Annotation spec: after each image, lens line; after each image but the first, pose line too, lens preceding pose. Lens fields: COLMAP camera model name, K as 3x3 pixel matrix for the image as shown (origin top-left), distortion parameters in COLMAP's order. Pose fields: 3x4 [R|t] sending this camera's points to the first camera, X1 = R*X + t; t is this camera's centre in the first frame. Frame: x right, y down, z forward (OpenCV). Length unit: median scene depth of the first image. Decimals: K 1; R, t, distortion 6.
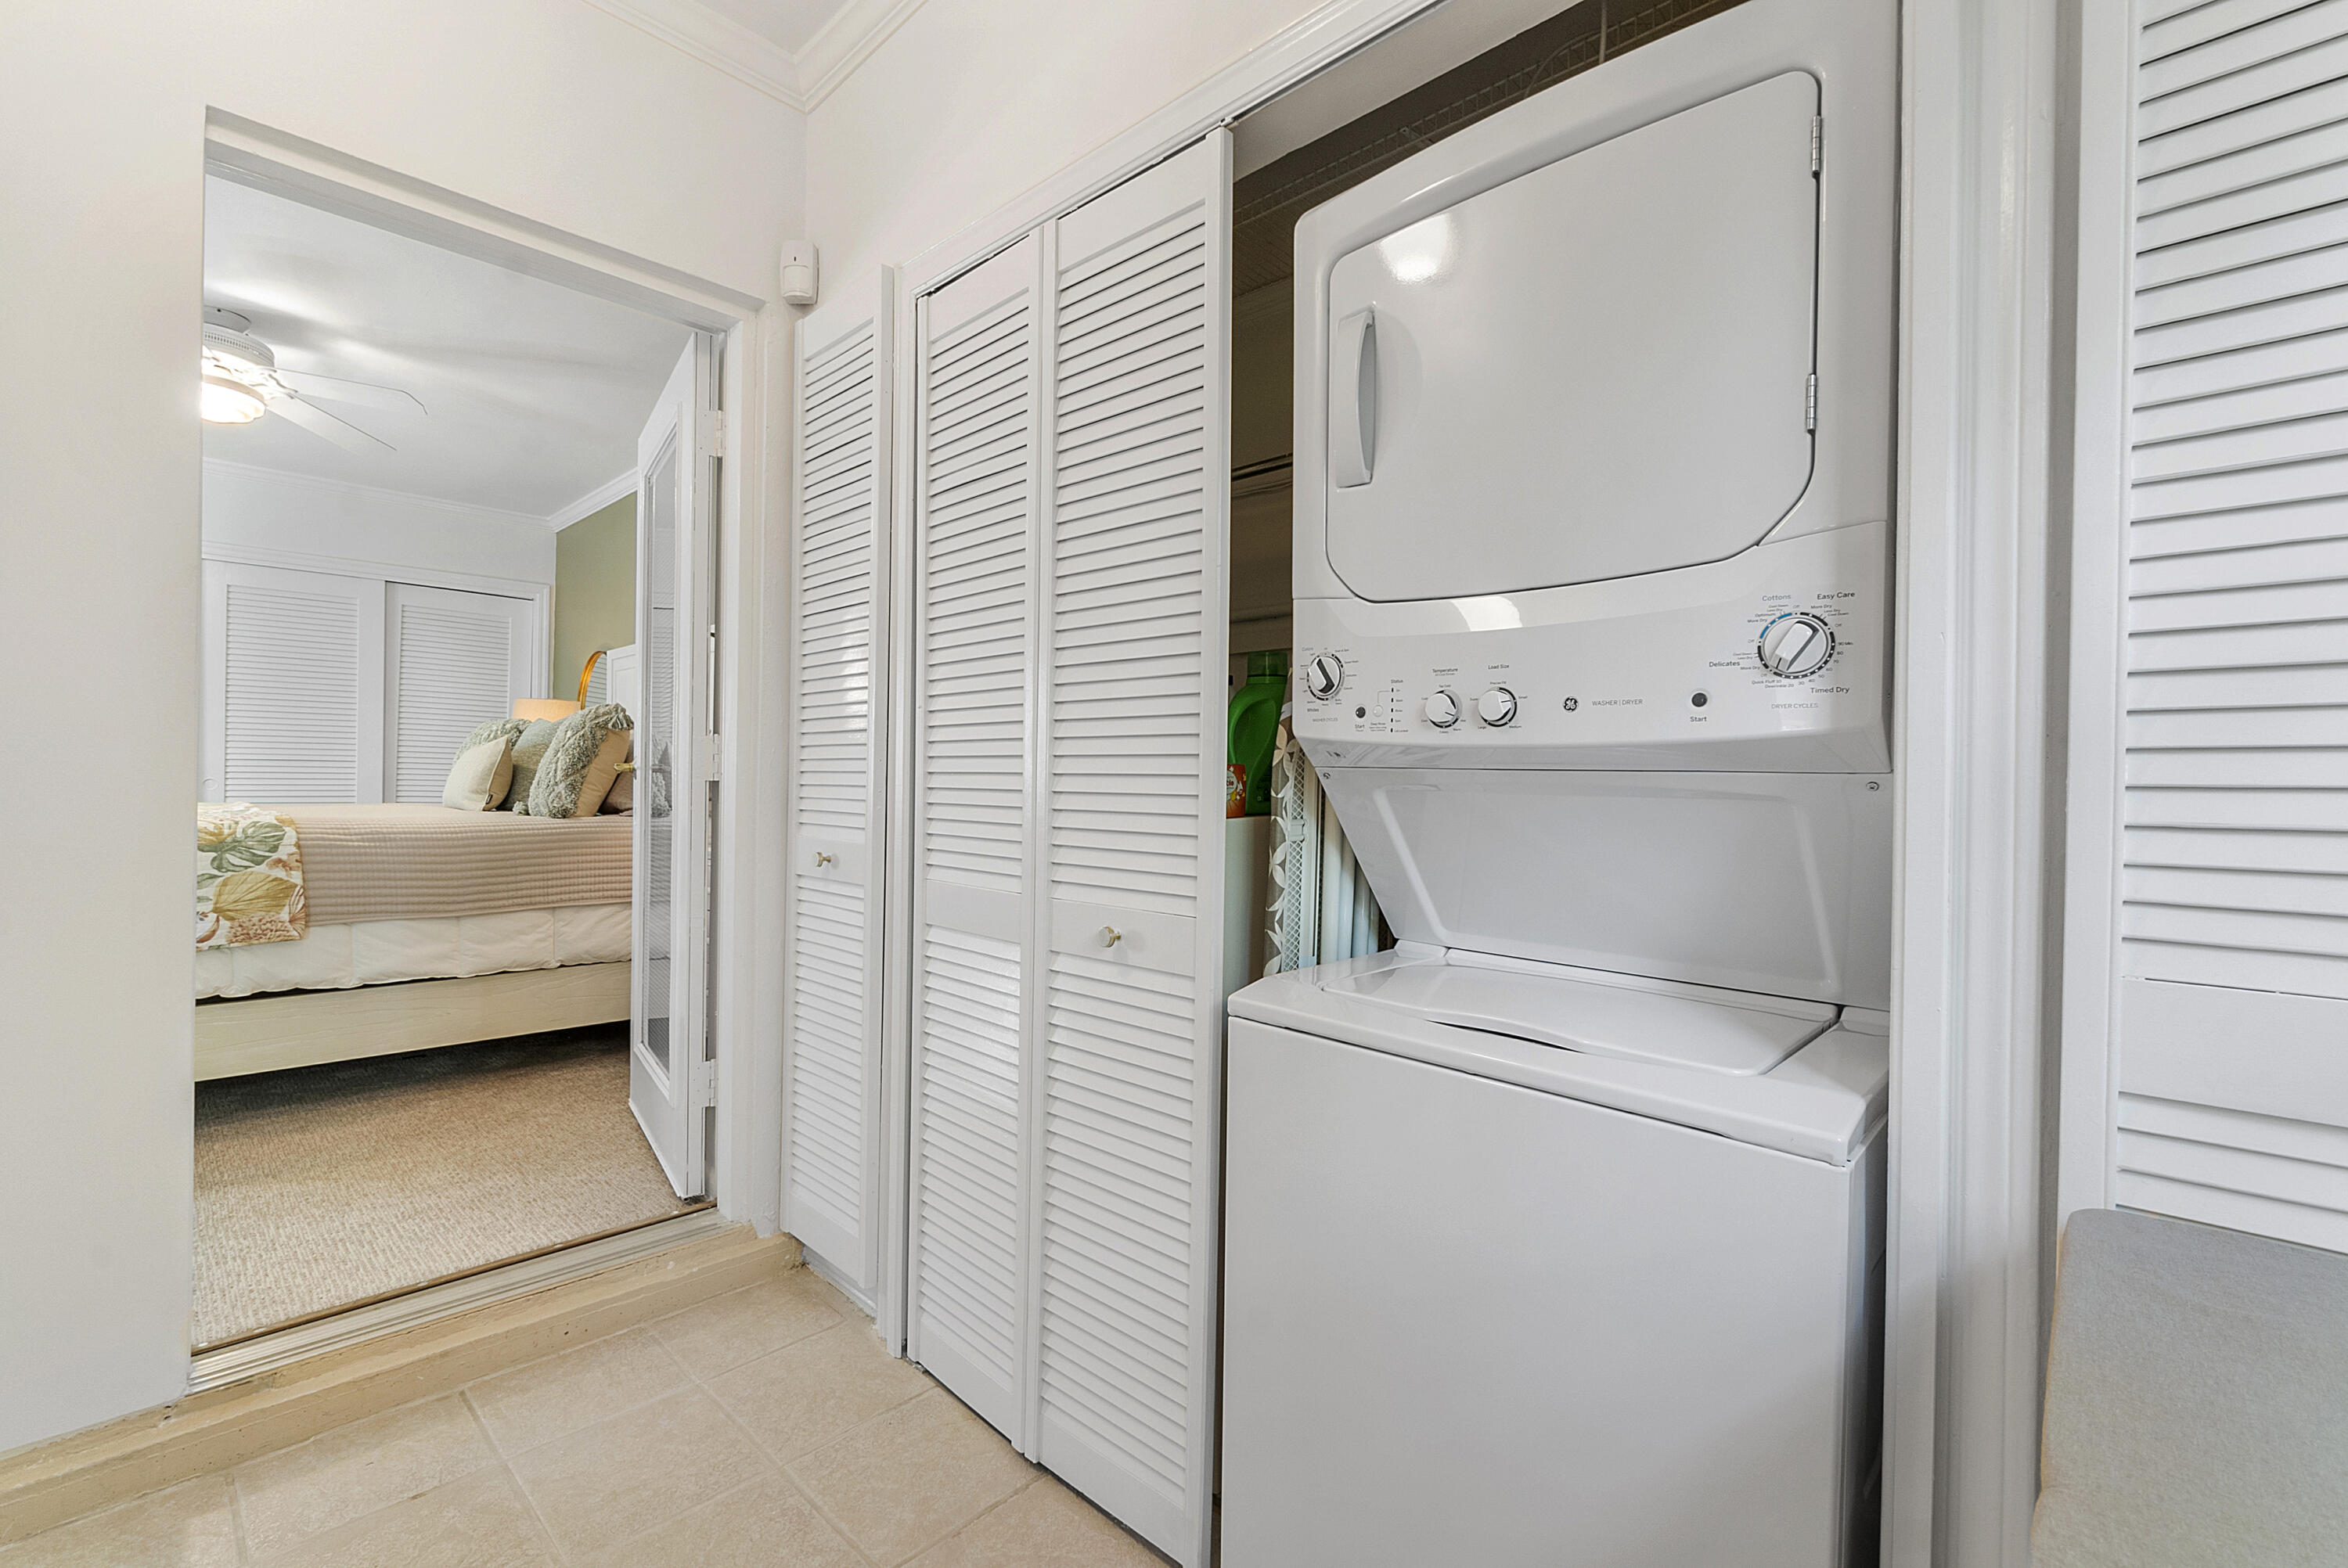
lens RADIAL K [[1015.0, 0, 1171.3], [0, 1015.0, 790.8], [0, 0, 1]] dist [-0.014438, 0.000251]
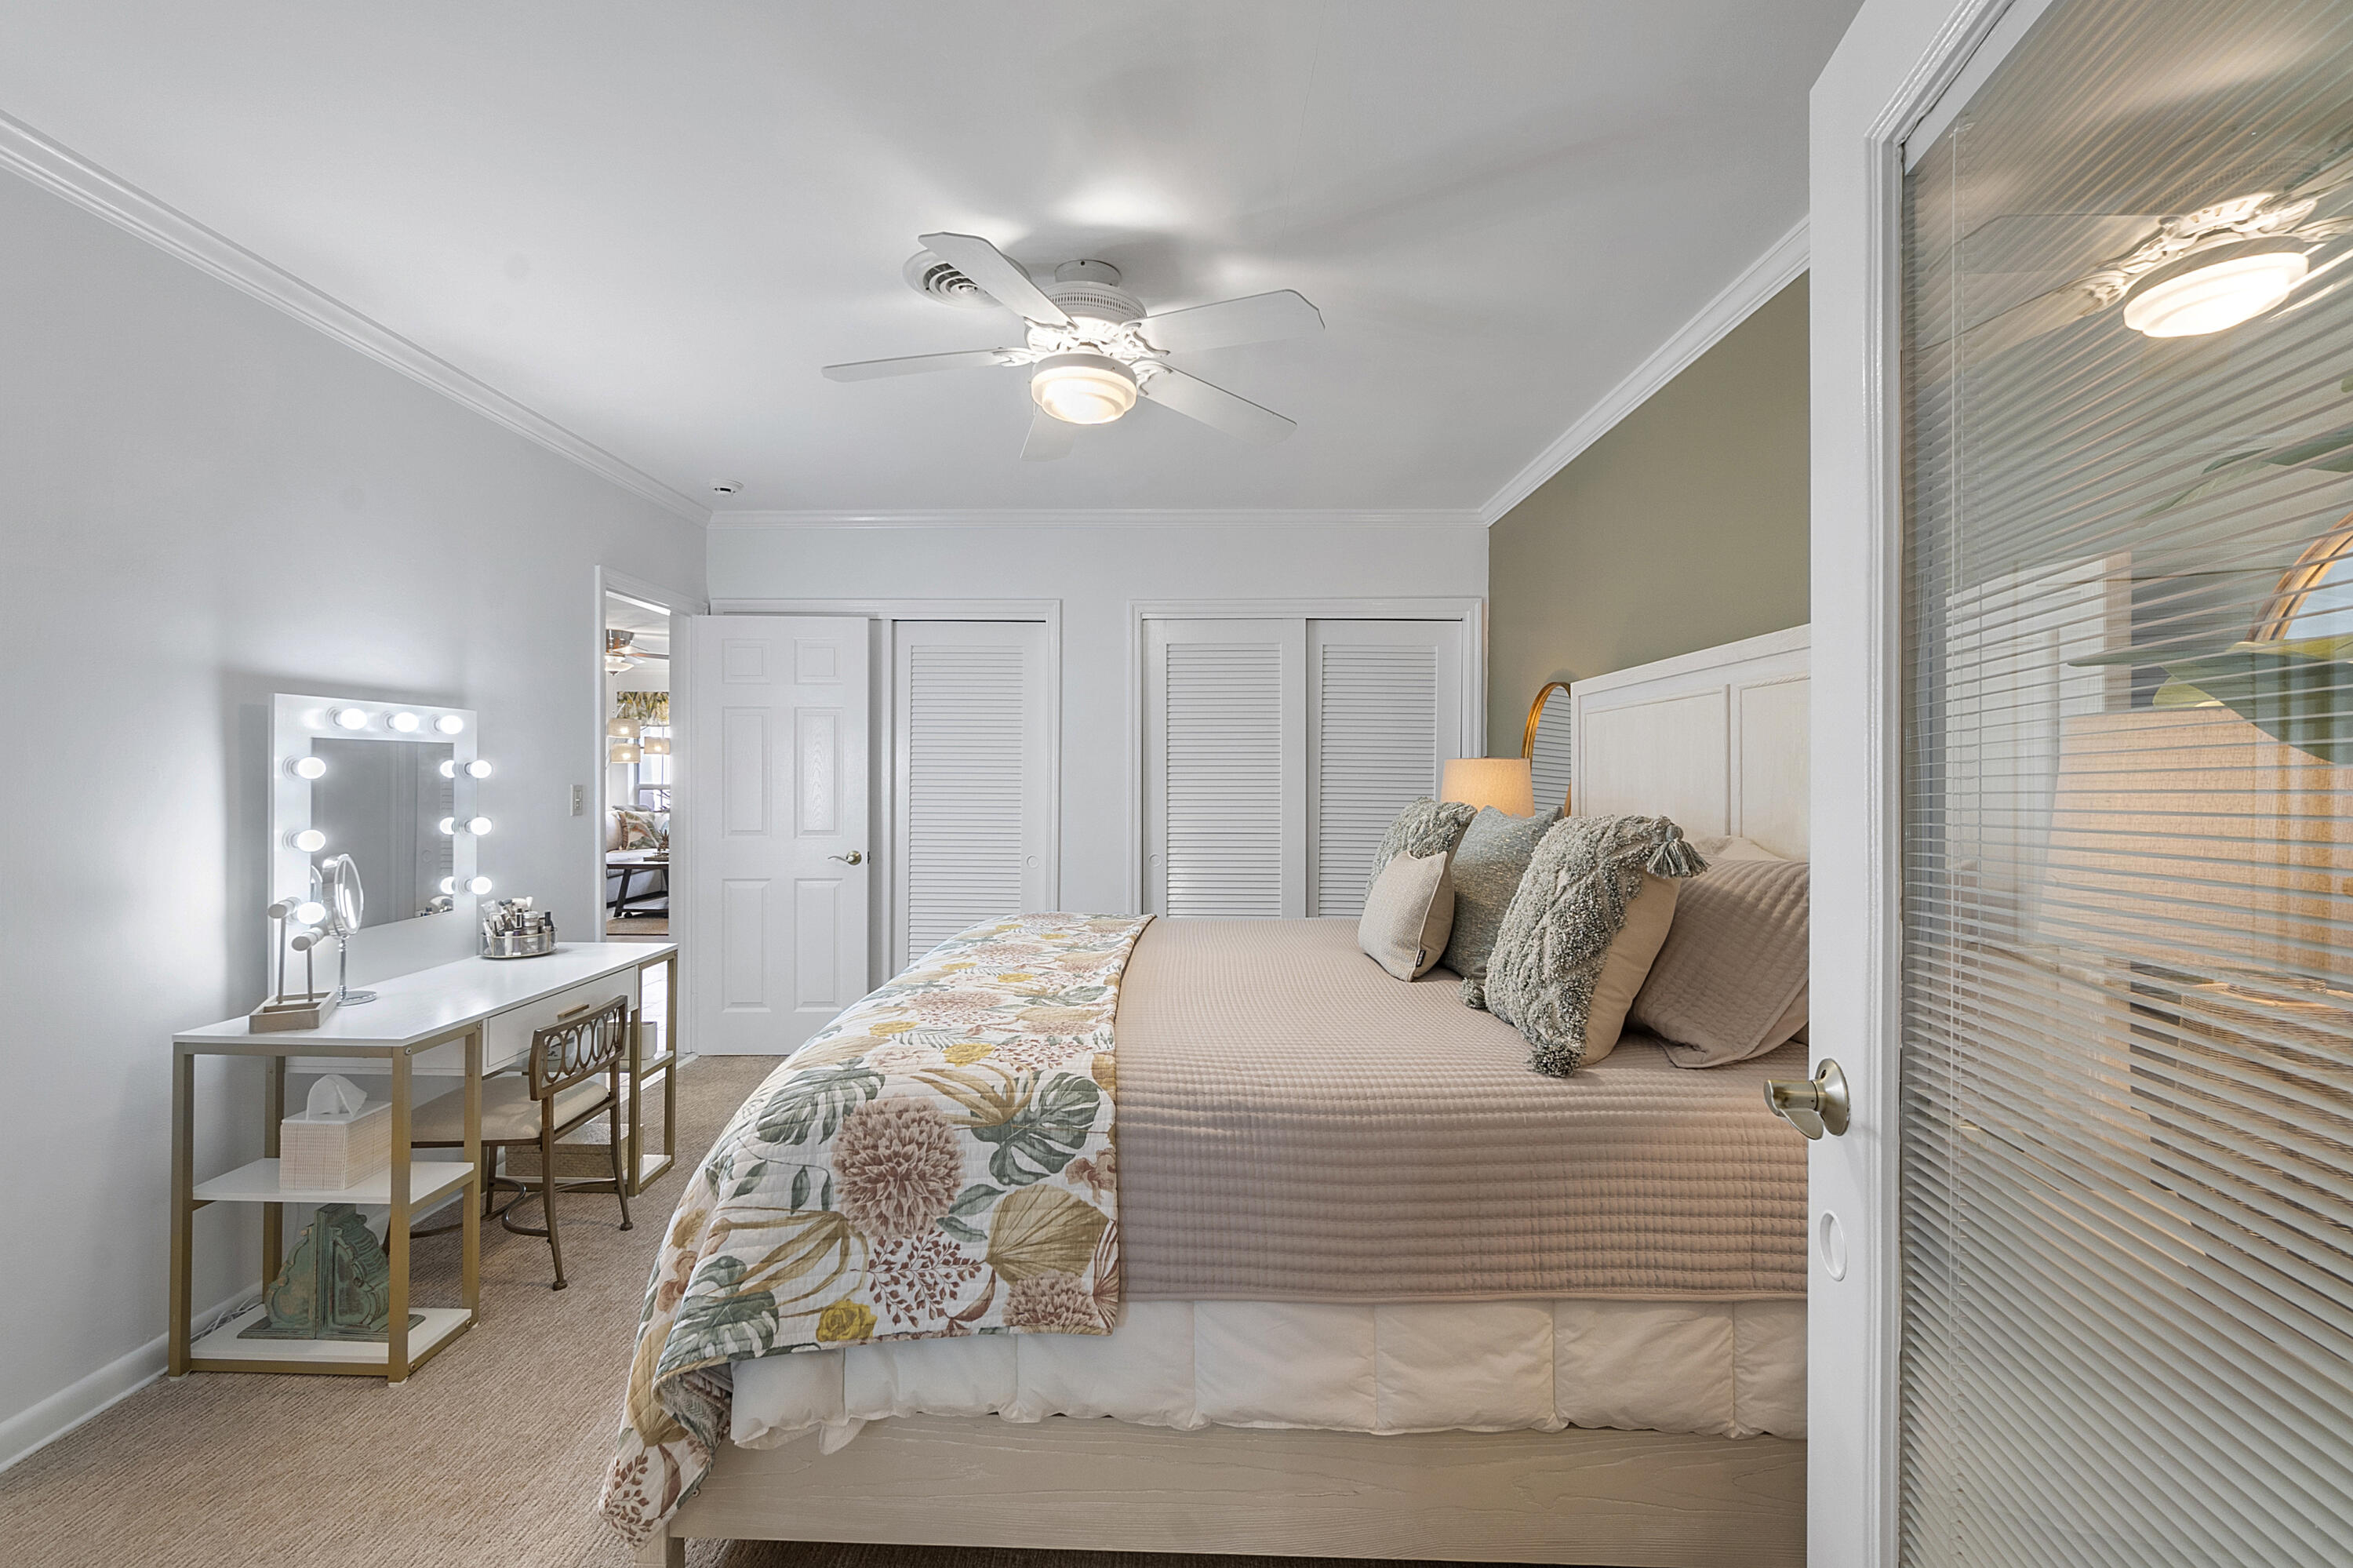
lens RADIAL K [[1029.0, 0, 1171.9], [0, 1029.0, 777.2], [0, 0, 1]] dist [-0.002061, 0.000372]
pose [[0.680807, -0.015125, -0.732307, -0.435426], [0.004277, 0.999852, -0.016675, -0.119101], [0.732450, 0.008220, 0.680771, 0.630490]]
